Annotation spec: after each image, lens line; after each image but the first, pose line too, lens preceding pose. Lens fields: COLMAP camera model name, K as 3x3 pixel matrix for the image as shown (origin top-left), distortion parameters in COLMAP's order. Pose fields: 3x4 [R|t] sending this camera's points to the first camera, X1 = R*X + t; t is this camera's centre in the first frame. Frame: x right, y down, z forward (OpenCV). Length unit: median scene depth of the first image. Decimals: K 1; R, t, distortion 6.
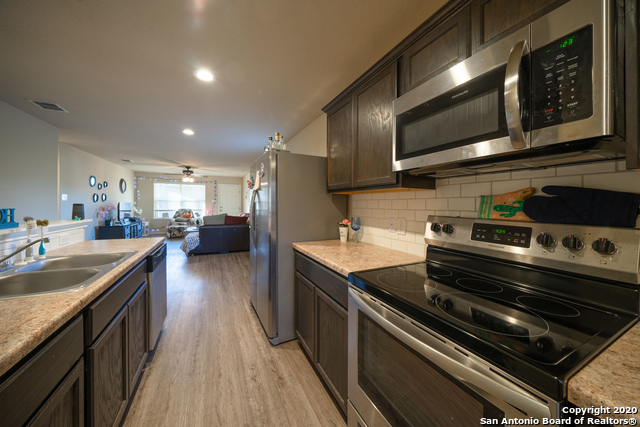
lens RADIAL K [[220.8, 0, 320.5], [0, 220.8, 204.7], [0, 0, 1]] dist [-0.001387, -0.000070]
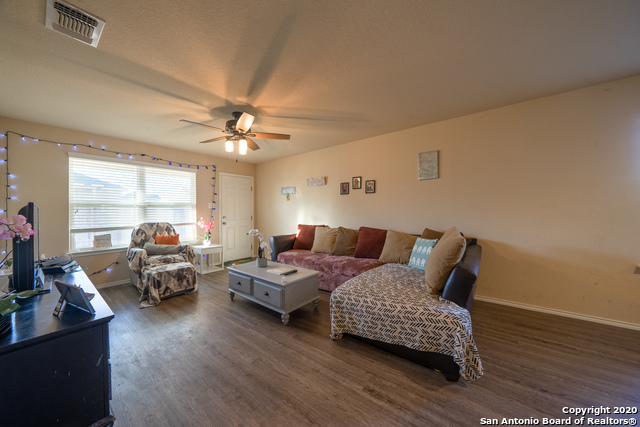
lens RADIAL K [[220.8, 0, 317.6], [0, 220.8, 209.2], [0, 0, 1]] dist [-0.001387, -0.000070]
pose [[0.898787, -0.014881, 0.438134, -0.515731], [0.012793, 0.999888, 0.007716, -0.008096], [-0.438200, -0.001330, 0.898877, 0.459332]]
